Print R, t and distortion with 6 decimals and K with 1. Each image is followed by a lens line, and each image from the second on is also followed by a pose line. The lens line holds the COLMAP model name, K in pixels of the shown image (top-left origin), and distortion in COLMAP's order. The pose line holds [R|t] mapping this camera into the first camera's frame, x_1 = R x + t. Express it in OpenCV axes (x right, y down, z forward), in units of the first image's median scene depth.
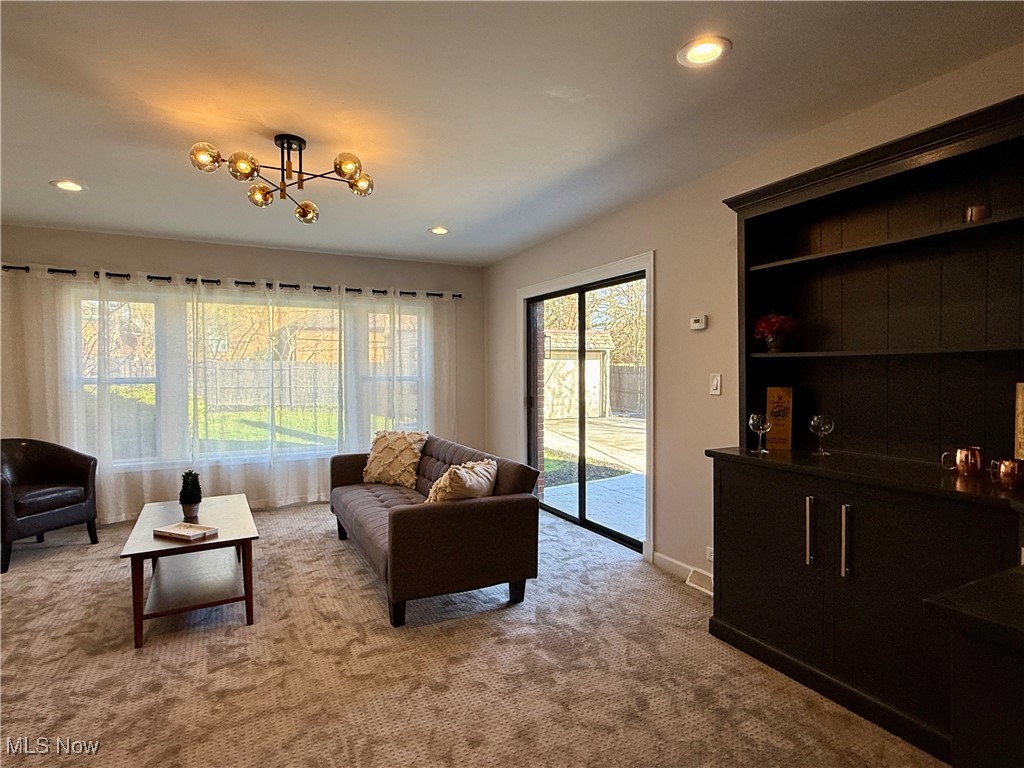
lens RADIAL K [[545.4, 0, 517.6], [0, 545.4, 383.0], [0, 0, 1]] dist [0.001856, -0.000136]
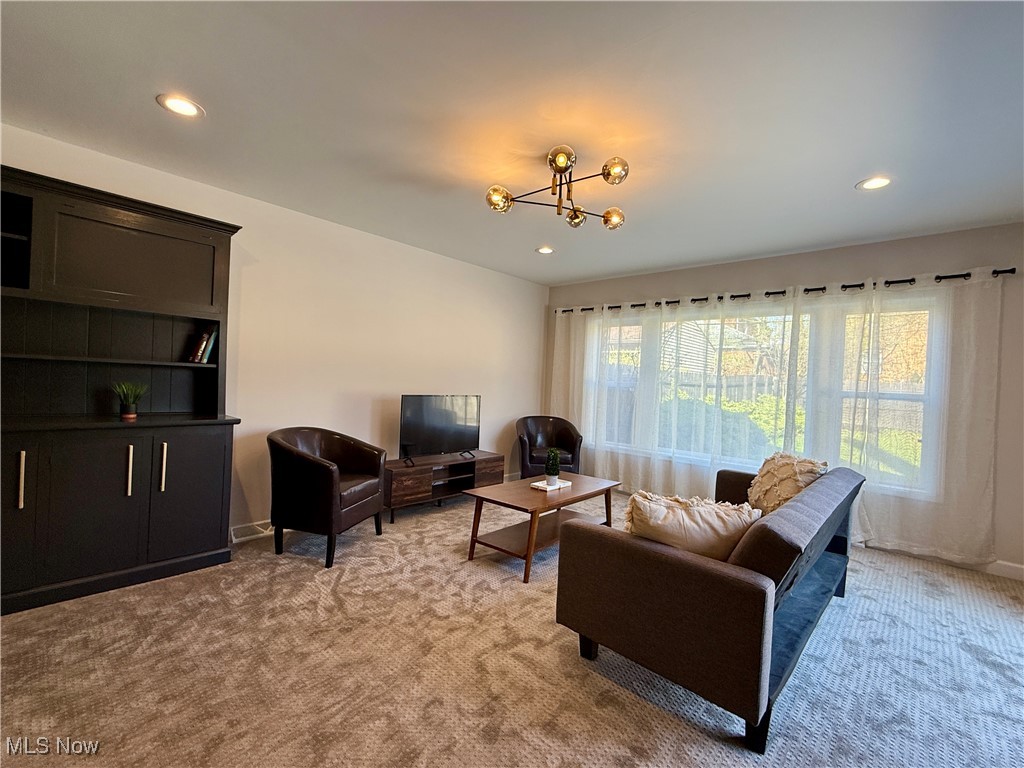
lens RADIAL K [[456.6, 0, 518.9], [0, 456.6, 382.8], [0, 0, 1]] dist [0.002238, 0.000320]
pose [[0.346471, 0.021320, -0.937818, 0.274052], [-0.063242, 0.997998, -0.000676, 0.008658], [0.935926, 0.059543, 0.347126, 0.402106]]
